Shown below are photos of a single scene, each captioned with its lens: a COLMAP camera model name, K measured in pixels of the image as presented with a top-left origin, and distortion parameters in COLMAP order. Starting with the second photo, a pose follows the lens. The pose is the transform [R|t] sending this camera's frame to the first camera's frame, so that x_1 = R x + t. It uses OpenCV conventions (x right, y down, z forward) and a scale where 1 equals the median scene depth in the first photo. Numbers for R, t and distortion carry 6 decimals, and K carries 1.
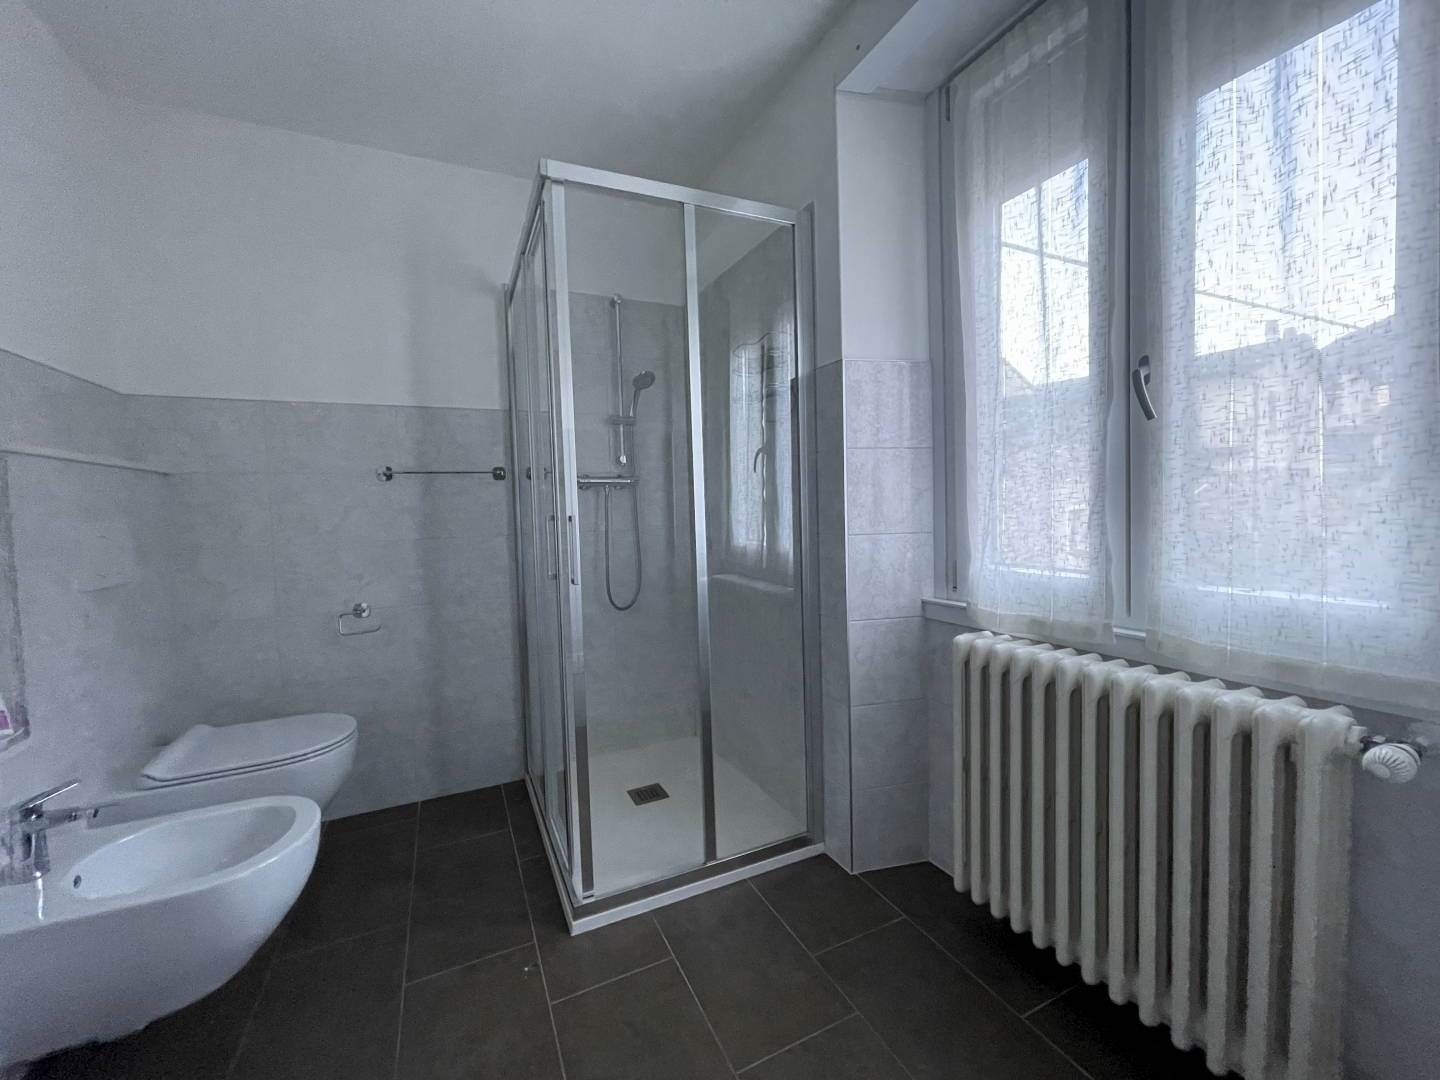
lens RADIAL K [[584.7, 0, 721.0], [0, 584.7, 533.8], [0, 0, 1]] dist [0.011131, -0.005678]
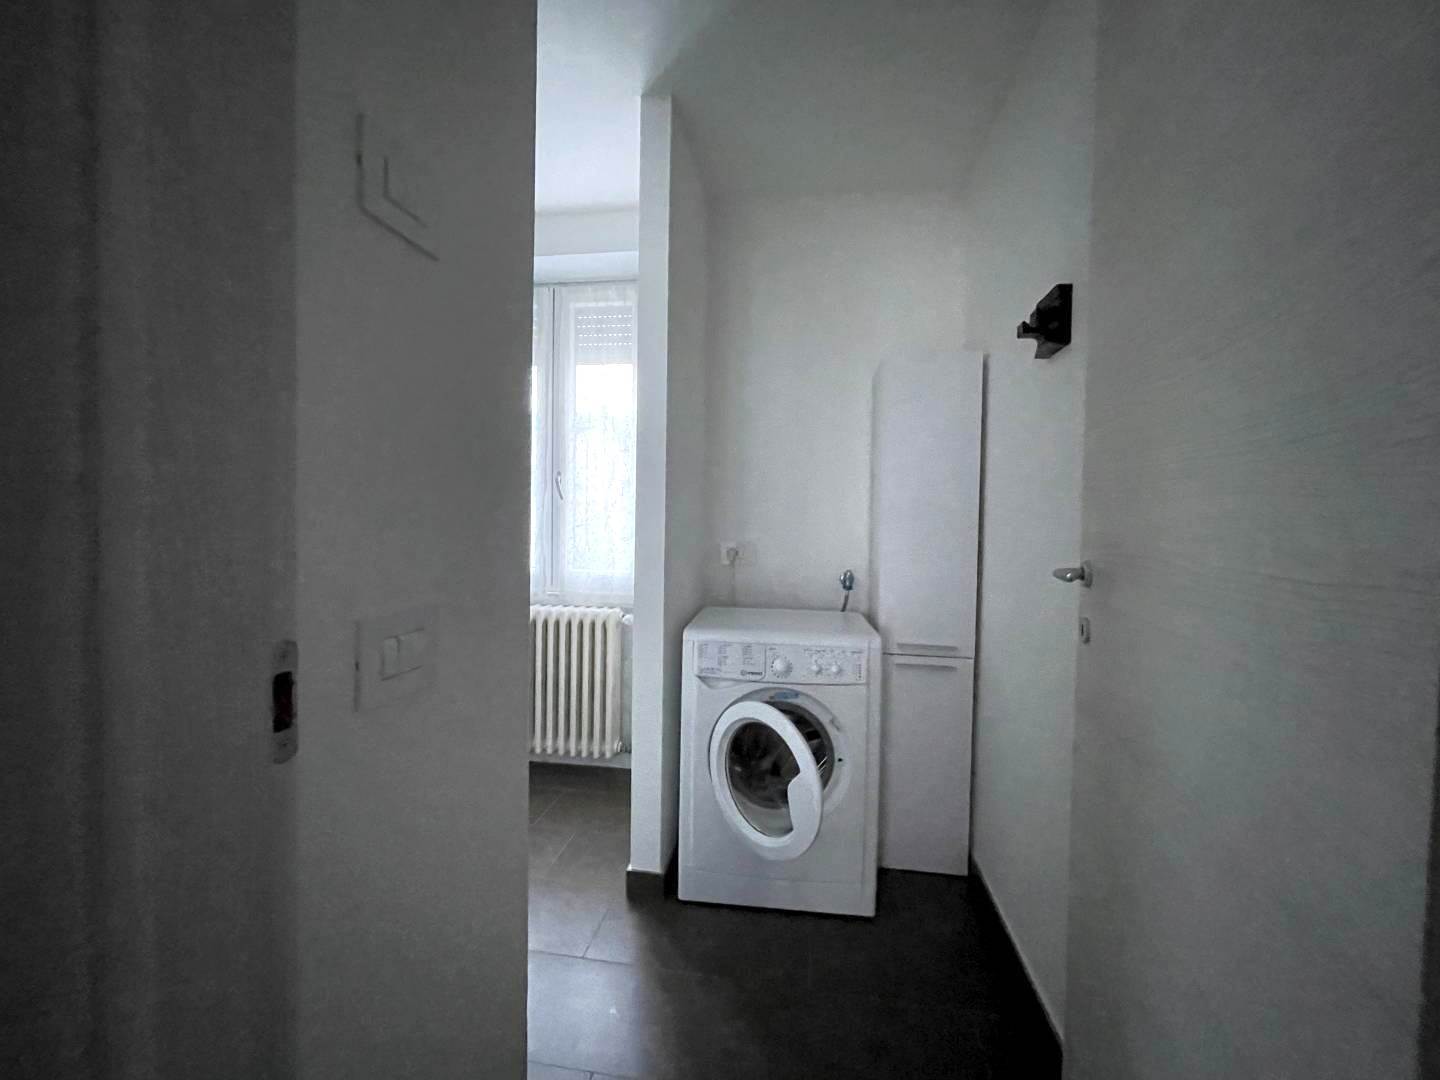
lens RADIAL K [[584.7, 0, 721.0], [0, 584.7, 533.8], [0, 0, 1]] dist [0.011131, -0.005678]
pose [[0.580429, 0.017103, 0.814132, -0.135826], [0.007627, 0.999621, -0.026437, 0.001707], [-0.814275, 0.021555, 0.580078, -0.147695]]
